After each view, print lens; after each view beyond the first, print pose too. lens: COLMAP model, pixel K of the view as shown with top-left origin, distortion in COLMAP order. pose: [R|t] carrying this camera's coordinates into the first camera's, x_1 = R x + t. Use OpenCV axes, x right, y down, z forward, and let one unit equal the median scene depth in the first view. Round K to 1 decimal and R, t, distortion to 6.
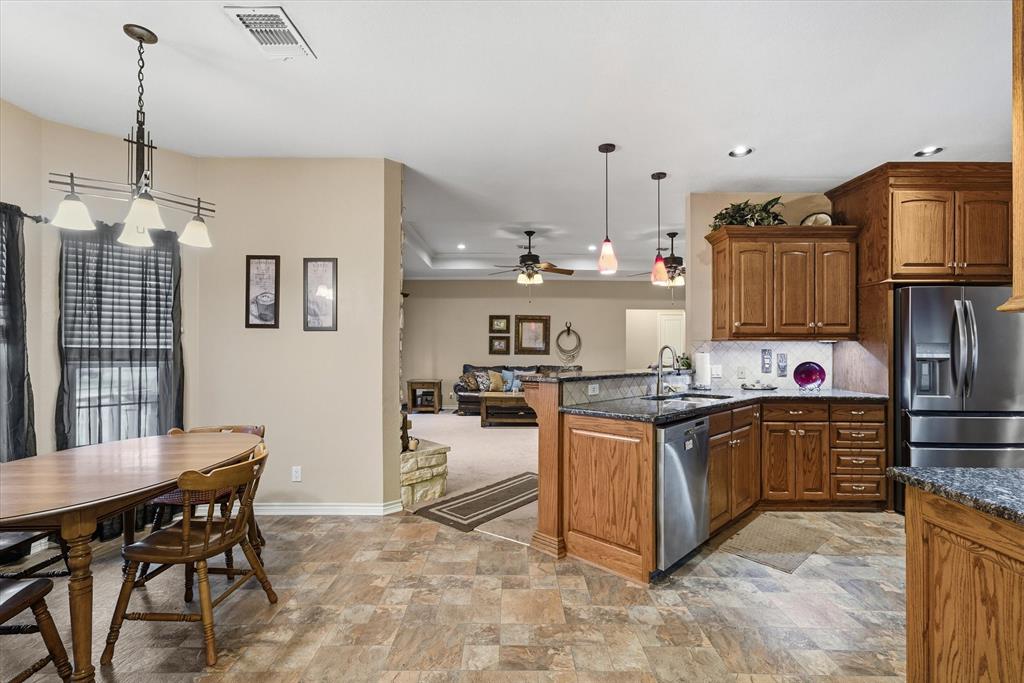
lens RADIAL K [[467.2, 0, 510.4], [0, 467.2, 346.2], [0, 0, 1]] dist [-0.023272, 0.024640]
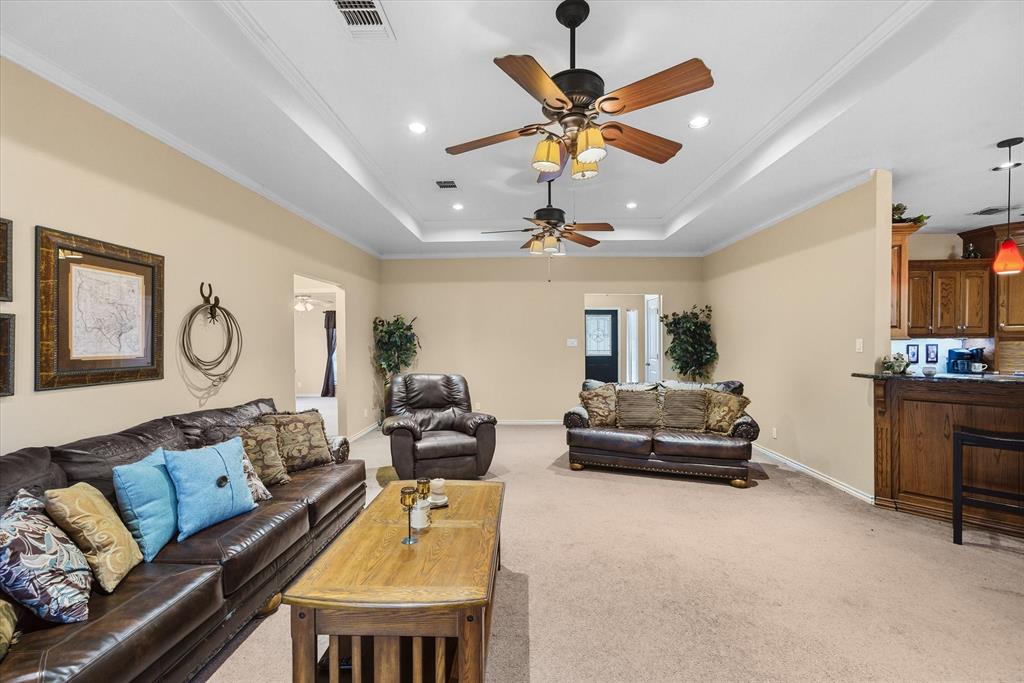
lens RADIAL K [[432.3, 0, 512.0], [0, 432.3, 341.5], [0, 0, 1]] dist [0.000511, 0.000116]
pose [[0.032574, -0.011977, 0.999398, -0.517298], [0.003344, 0.999924, 0.011874, -0.024355], [-0.999464, 0.002955, 0.032611, 1.969347]]
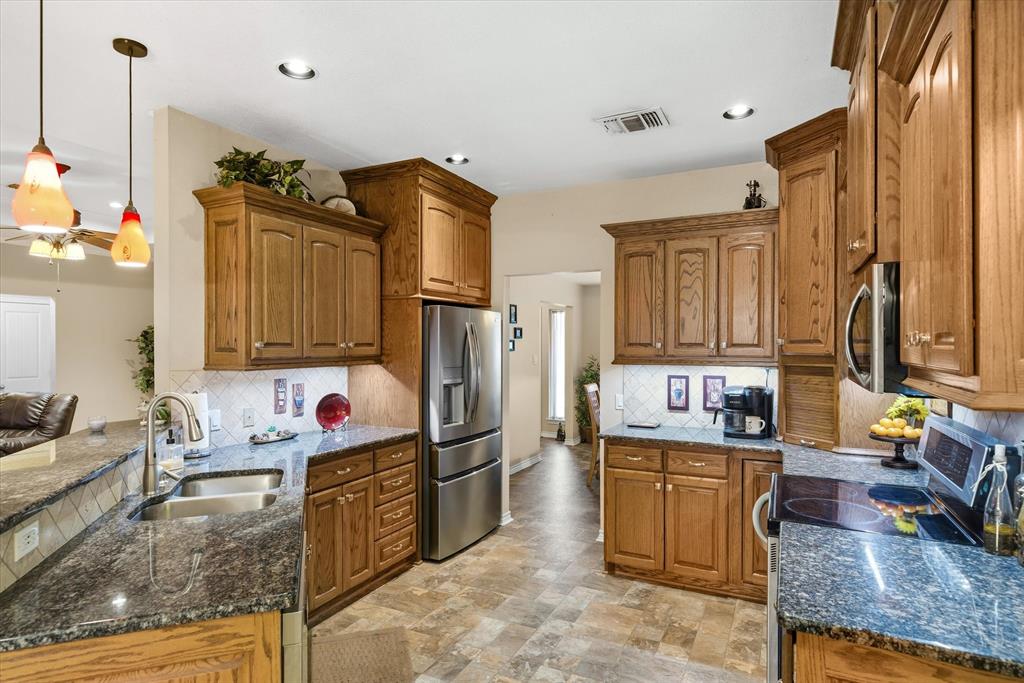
lens RADIAL K [[562.5, 0, 509.4], [0, 562.5, 346.3], [0, 0, 1]] dist [-0.000725, 0.000061]
pose [[0.441625, -0.007039, 0.897172, -0.046019], [-0.001079, 0.999964, 0.008377, -0.055931], [-0.897199, -0.004667, 0.441602, 0.388266]]
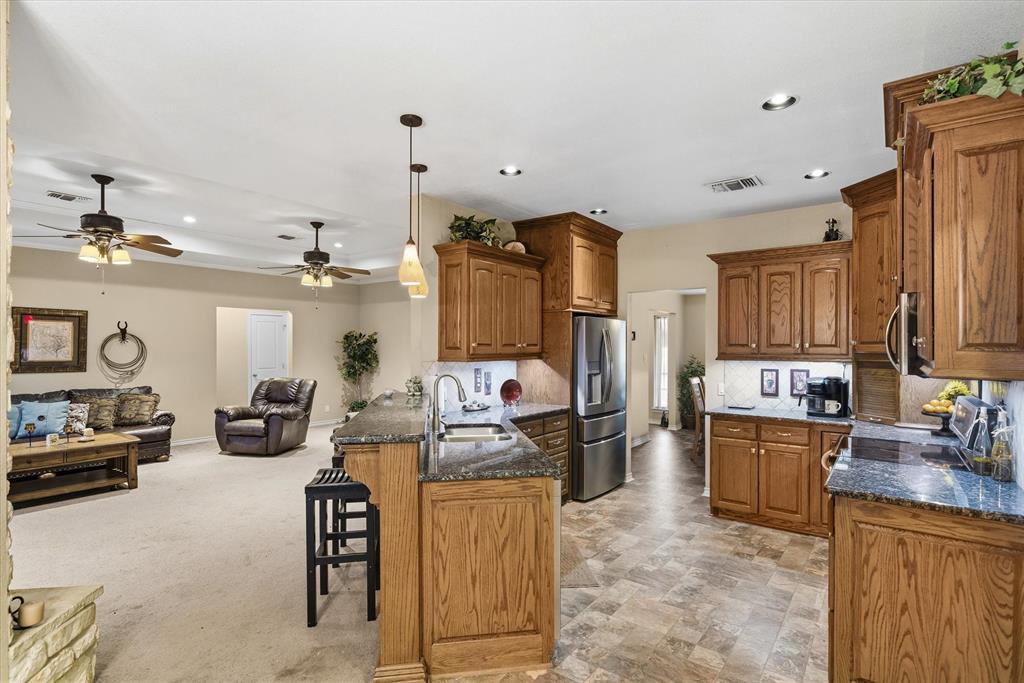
lens RADIAL K [[514.7, 0, 508.5], [0, 514.7, 346.4], [0, 0, 1]] dist [-0.017510, 0.018689]
pose [[0.597259, -0.004744, 0.802034, -0.342816], [-0.001070, 0.999977, 0.006712, -0.055195], [-0.802048, -0.004867, 0.597240, 0.333943]]
